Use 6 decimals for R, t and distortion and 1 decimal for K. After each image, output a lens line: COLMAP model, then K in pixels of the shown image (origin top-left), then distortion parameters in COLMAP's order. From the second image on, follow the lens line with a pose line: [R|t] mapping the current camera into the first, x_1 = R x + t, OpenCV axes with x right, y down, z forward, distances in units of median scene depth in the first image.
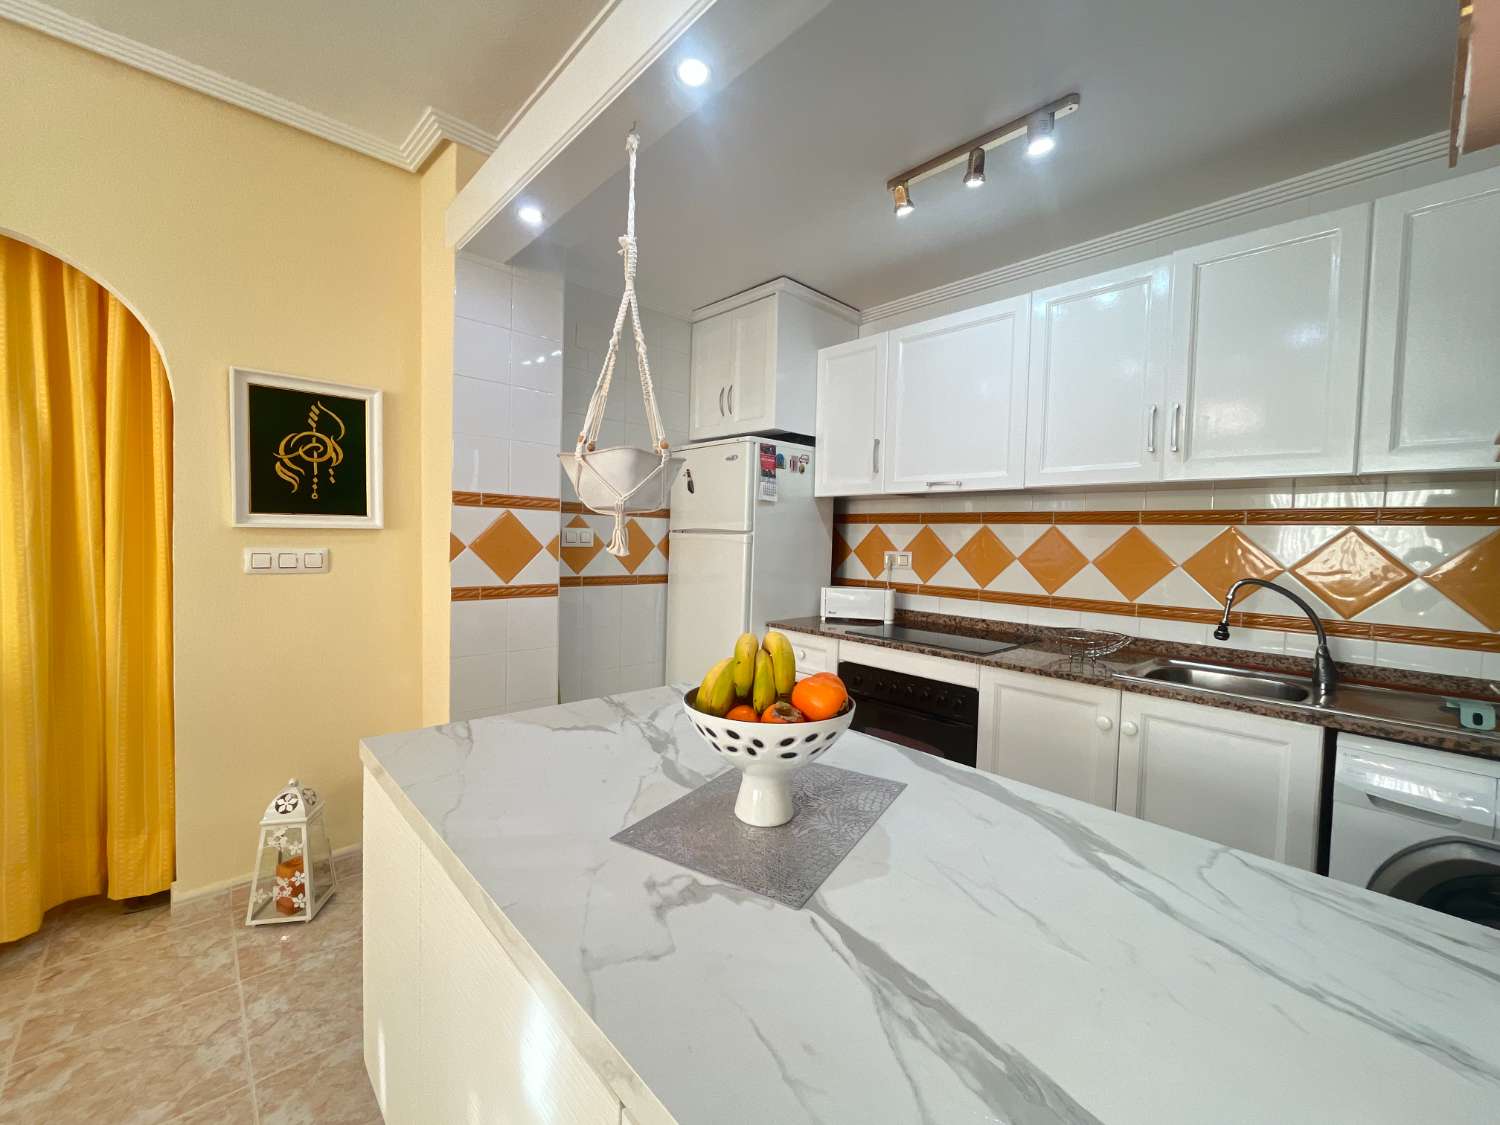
lens RADIAL K [[610.8, 0, 748.6], [0, 610.8, 559.9], [0, 0, 1]] dist [-0.002642, -0.000248]
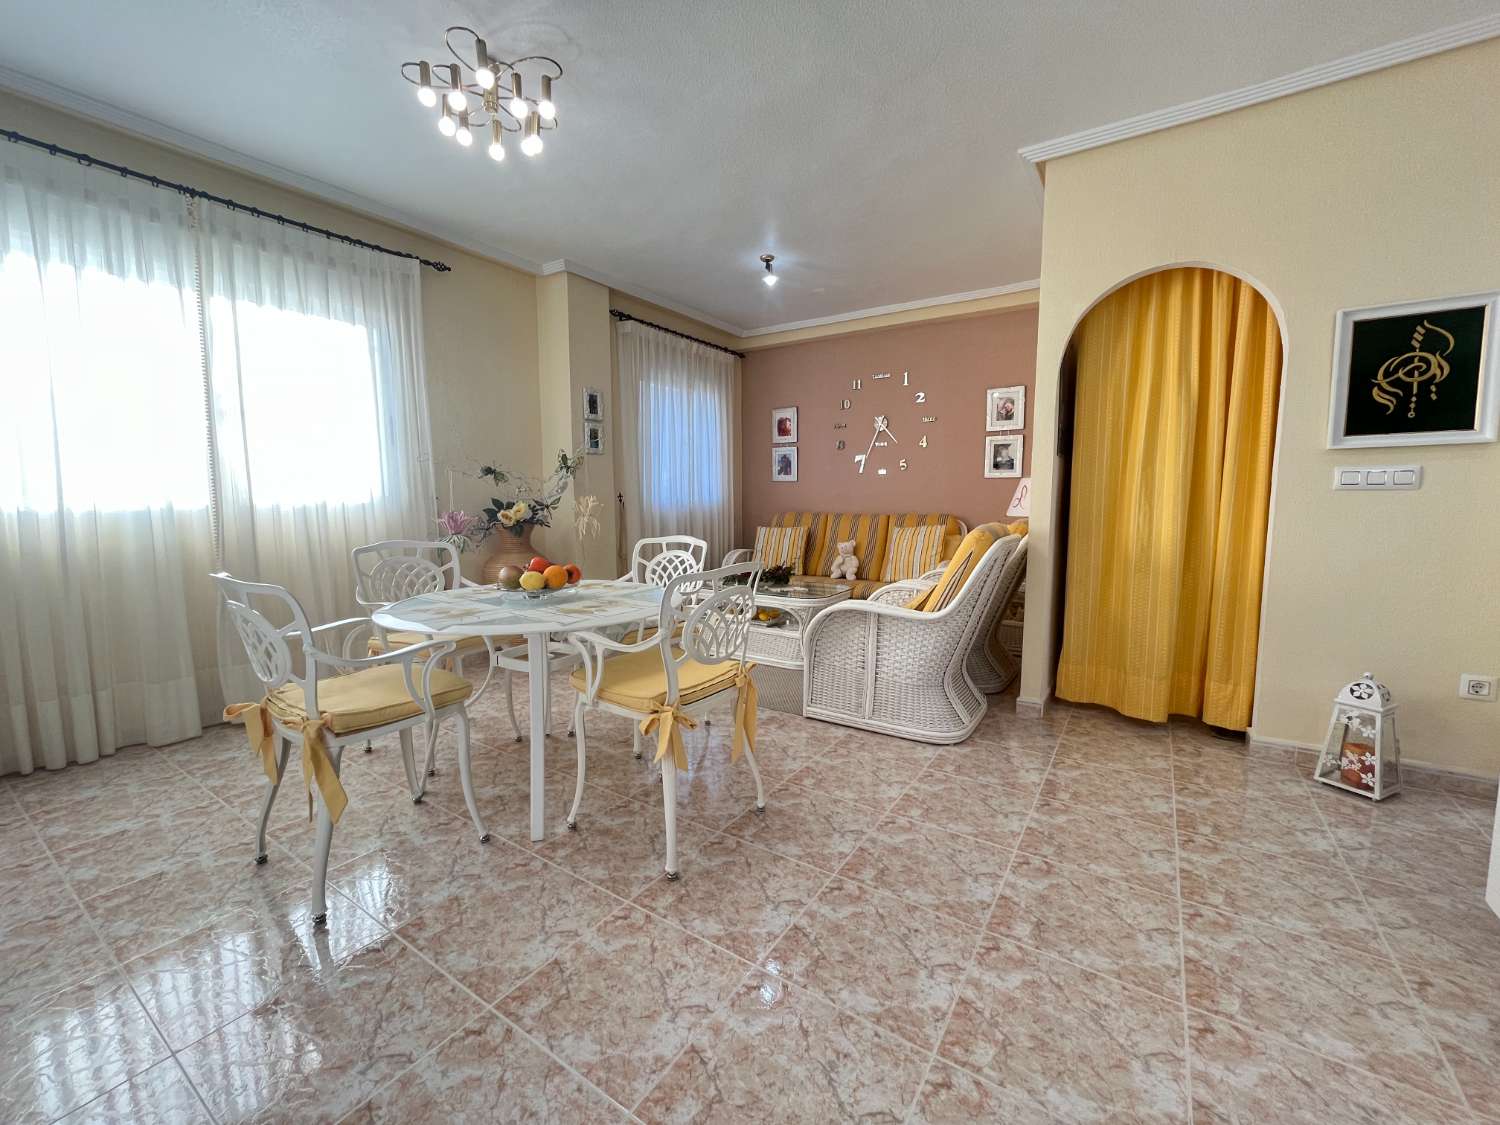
lens RADIAL K [[610.8, 0, 748.6], [0, 610.8, 559.9], [0, 0, 1]] dist [-0.002642, -0.000248]
pose [[0.235172, 0.072754, -0.969227, 0.045728], [-0.026592, 0.997303, 0.068409, 0.100377], [0.971590, 0.009686, 0.236472, -0.338632]]
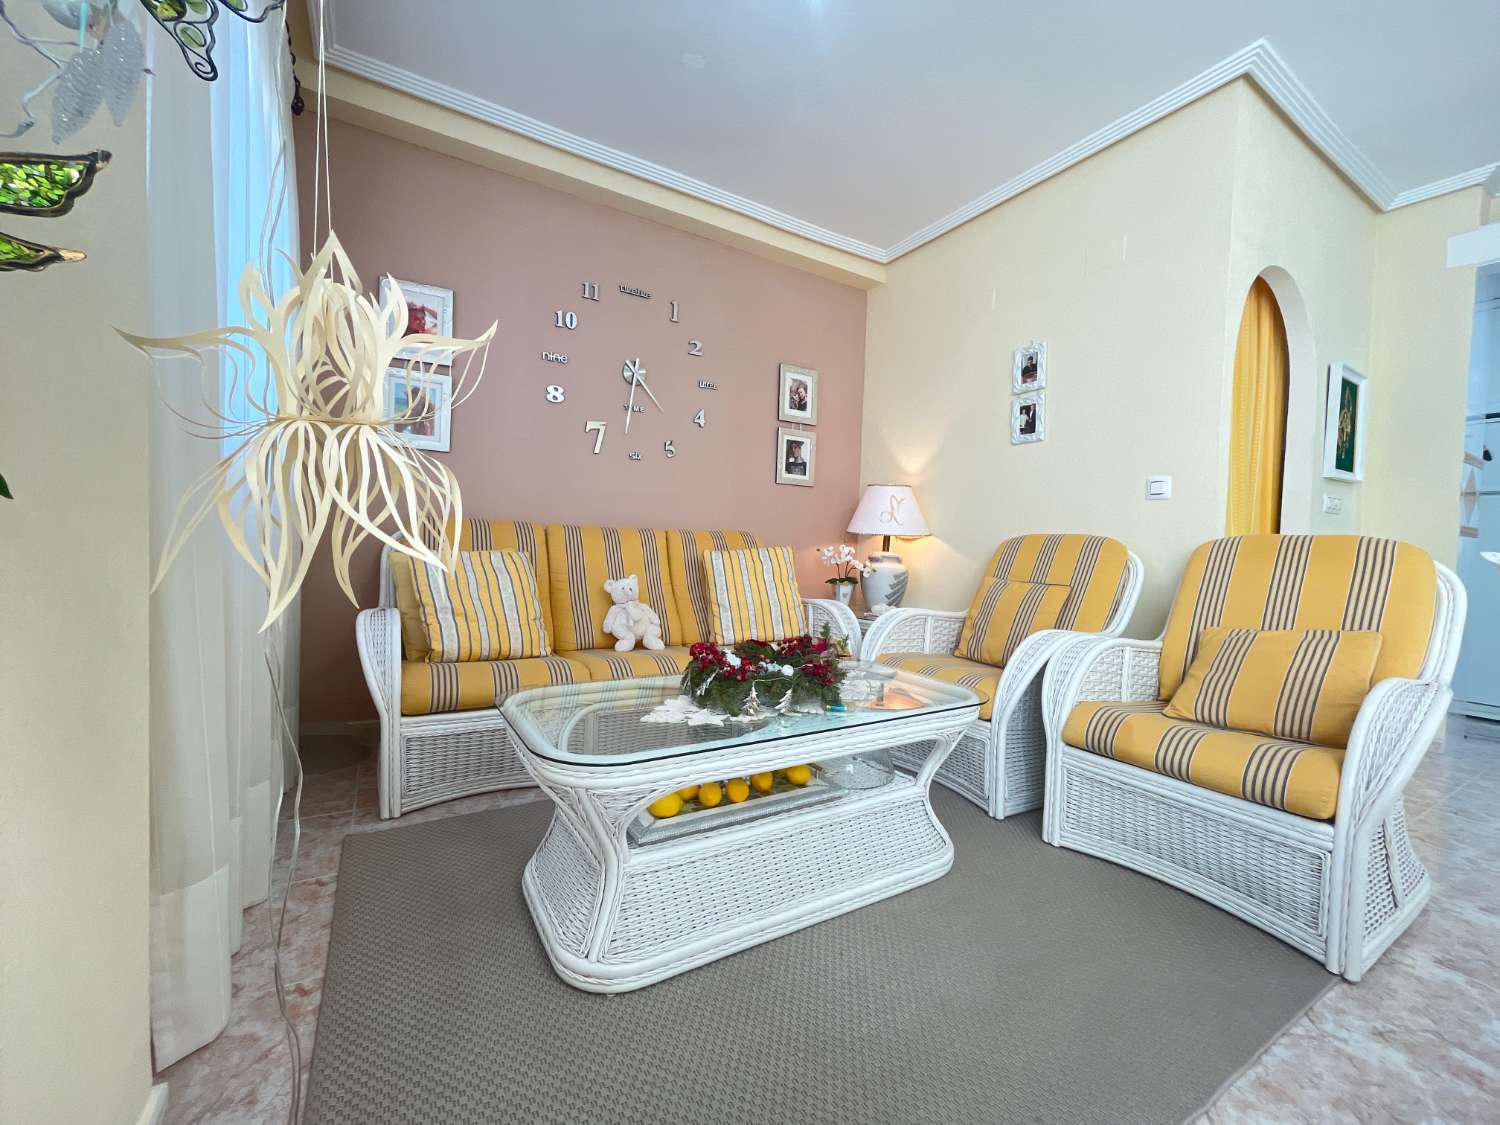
lens RADIAL K [[610.8, 0, 748.6], [0, 610.8, 559.9], [0, 0, 1]] dist [-0.002642, -0.000248]
pose [[0.978856, 0.011226, -0.204242, -1.712276], [-0.014077, 0.999823, -0.012511, 0.158442], [0.204065, 0.015122, 0.978841, -0.582005]]
